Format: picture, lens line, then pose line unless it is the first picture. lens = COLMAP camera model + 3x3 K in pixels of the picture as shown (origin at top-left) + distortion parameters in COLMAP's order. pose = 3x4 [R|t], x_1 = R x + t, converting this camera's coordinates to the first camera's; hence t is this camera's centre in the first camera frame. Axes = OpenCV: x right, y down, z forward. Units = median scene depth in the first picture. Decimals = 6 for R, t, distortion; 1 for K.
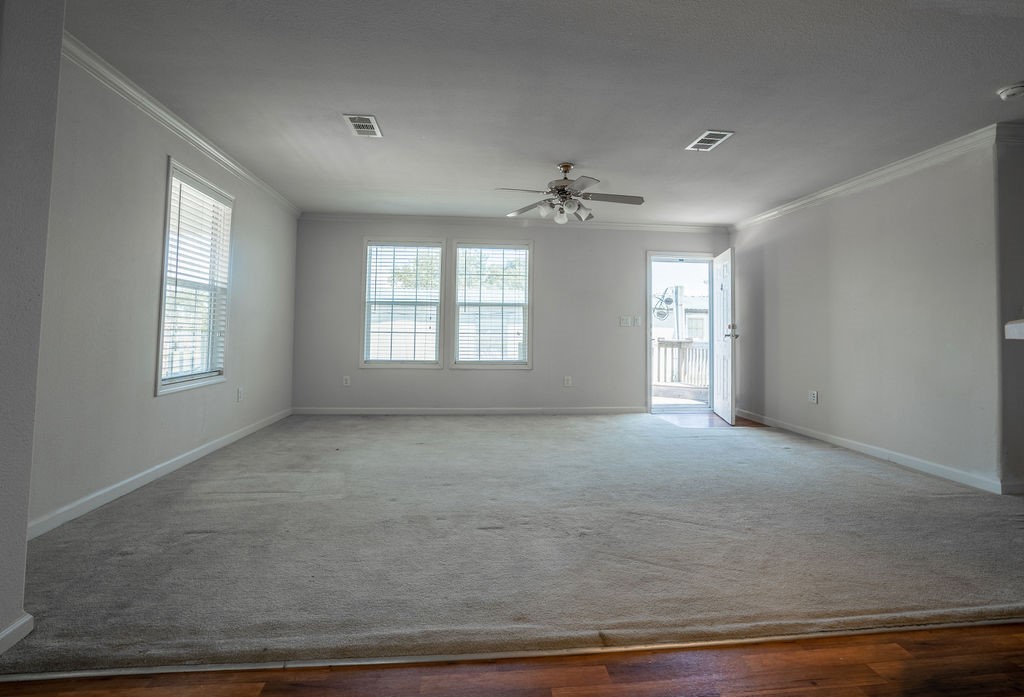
lens RADIAL K [[482.3, 0, 510.1], [0, 482.3, 314.3], [0, 0, 1]] dist [-0.038350, 0.000678]
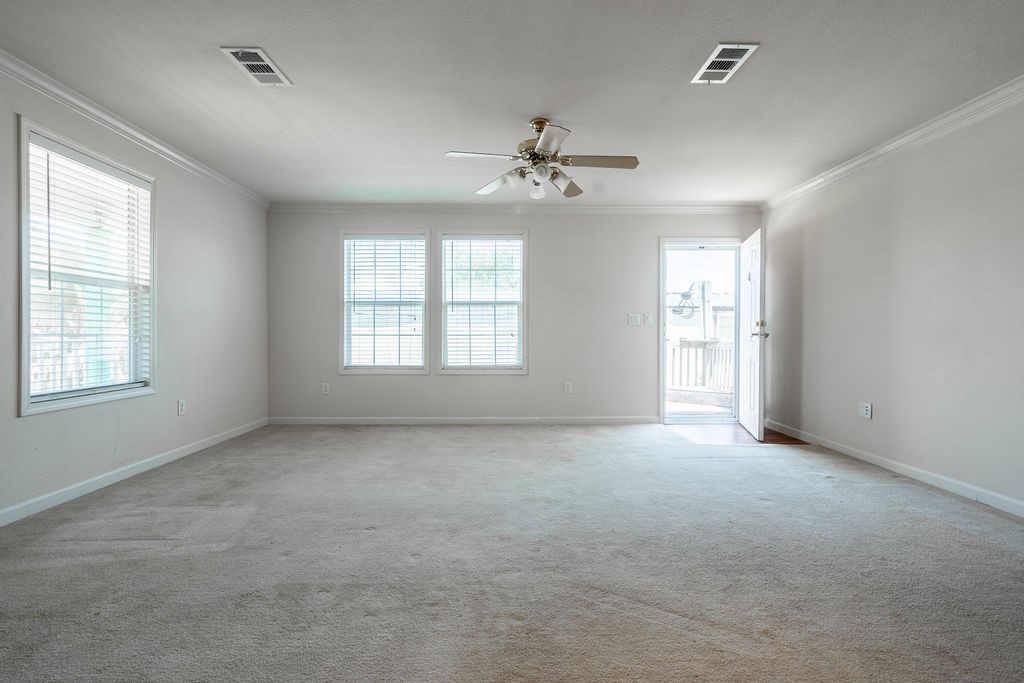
lens RADIAL K [[464.1, 0, 512.0], [0, 464.1, 341.5], [0, 0, 1]] dist [-0.001120, -0.001331]
pose [[0.997046, -0.009808, -0.076175, 0.097750], [0.013864, 0.998504, 0.052900, 0.008129], [0.075543, -0.053800, 0.995690, 0.168930]]
